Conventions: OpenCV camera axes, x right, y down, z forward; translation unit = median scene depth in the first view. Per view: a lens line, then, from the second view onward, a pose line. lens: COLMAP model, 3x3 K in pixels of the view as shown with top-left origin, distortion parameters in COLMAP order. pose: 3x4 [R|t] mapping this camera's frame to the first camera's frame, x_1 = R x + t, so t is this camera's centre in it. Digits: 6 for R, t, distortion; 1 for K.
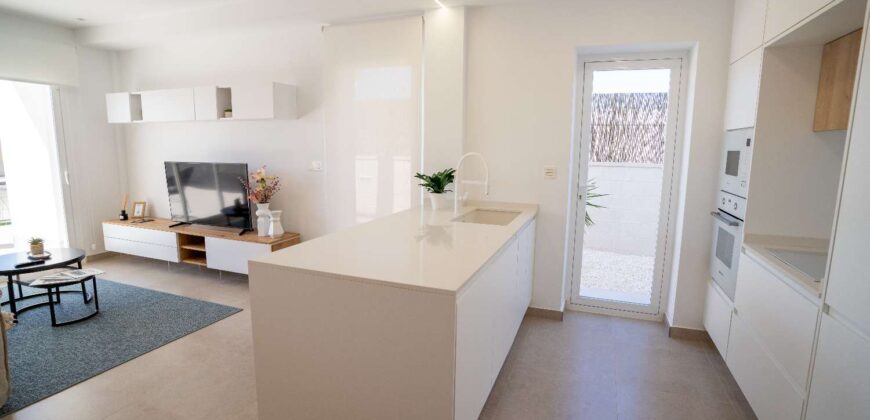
lens RADIAL K [[424.8, 0, 435.0], [0, 424.8, 210.0], [0, 0, 1]] dist [-0.079225, 0.035117]
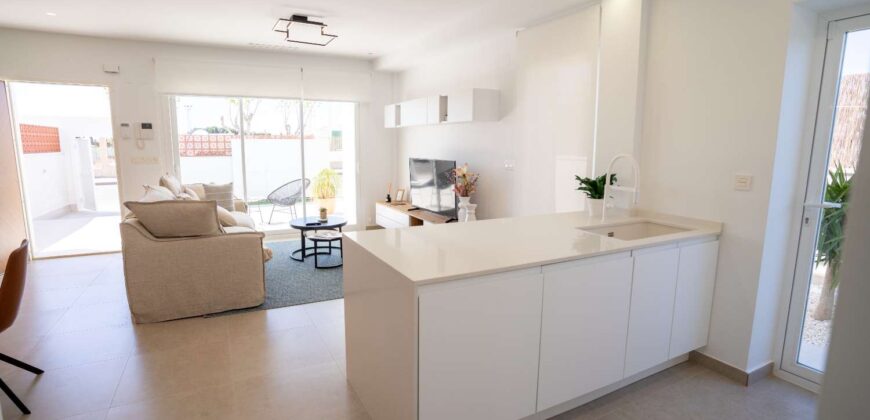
lens RADIAL K [[424.8, 0, 435.0], [0, 424.8, 210.0], [0, 0, 1]] dist [-0.079225, 0.035117]
pose [[0.756380, 0.093333, -0.647439, 0.279215], [-0.095261, 0.994933, 0.032137, -0.009591], [0.647158, 0.037368, 0.761439, 0.084479]]
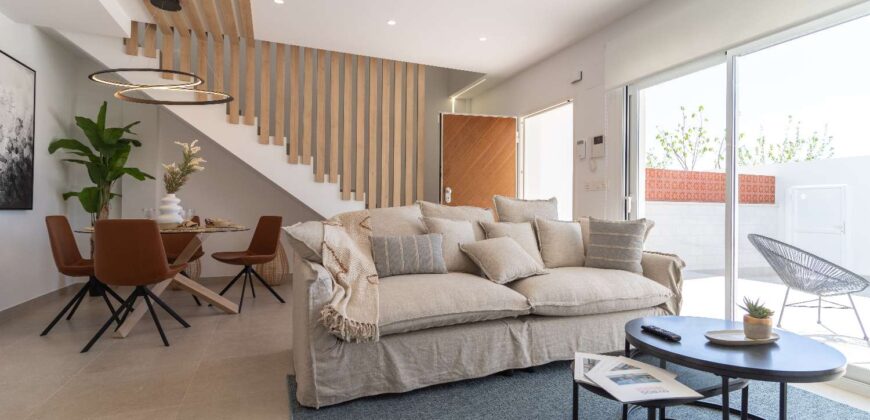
lens RADIAL K [[412.9, 0, 435.0], [0, 412.9, 210.0], [0, 0, 1]] dist [-0.000630, 0.000410]
pose [[-0.734100, -0.022571, -0.678666, -0.350586], [-0.121025, 0.987794, 0.098058, -0.032278], [0.668169, 0.154120, -0.727872, 0.954961]]
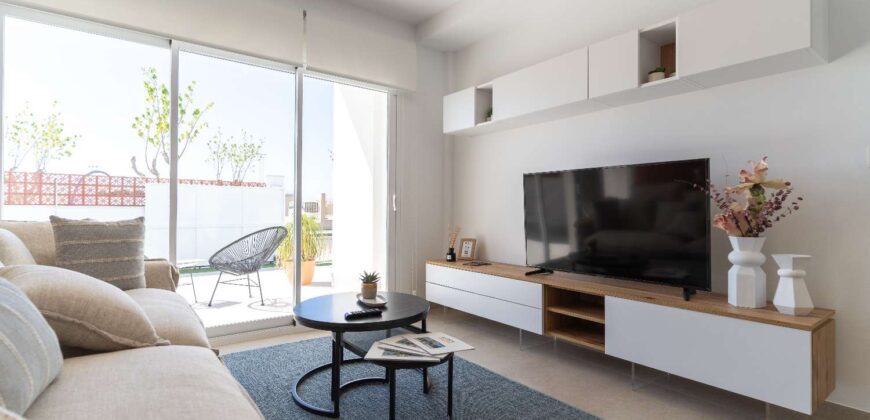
lens RADIAL K [[412.9, 0, 435.0], [0, 412.9, 210.0], [0, 0, 1]] dist [-0.000630, 0.000410]
pose [[0.852400, -0.009857, -0.522797, -0.478711], [-0.072428, 0.987958, -0.136719, 0.045062], [0.517849, 0.154405, 0.841422, 0.421659]]
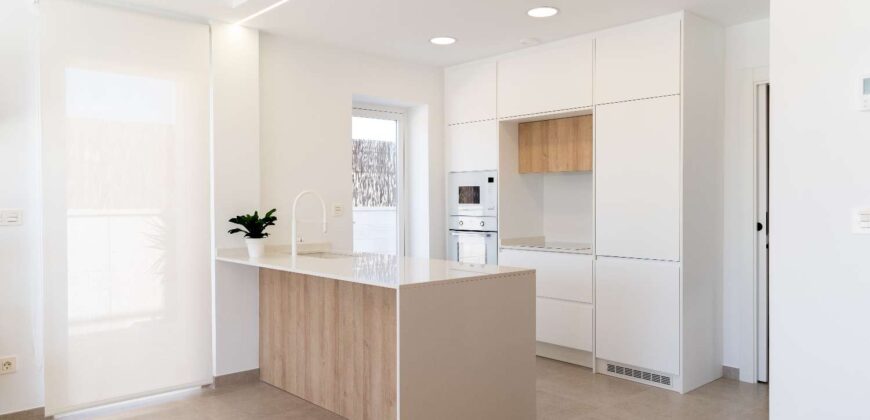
lens RADIAL K [[607.3, 0, 435.0], [0, 607.3, 210.0], [0, 0, 1]] dist [0.000364, 0.000033]
pose [[0.448191, -0.026111, 0.893557, -0.779447], [0.144325, 0.988574, -0.043503, 0.007546], [-0.882211, 0.148460, 0.446838, 0.113908]]
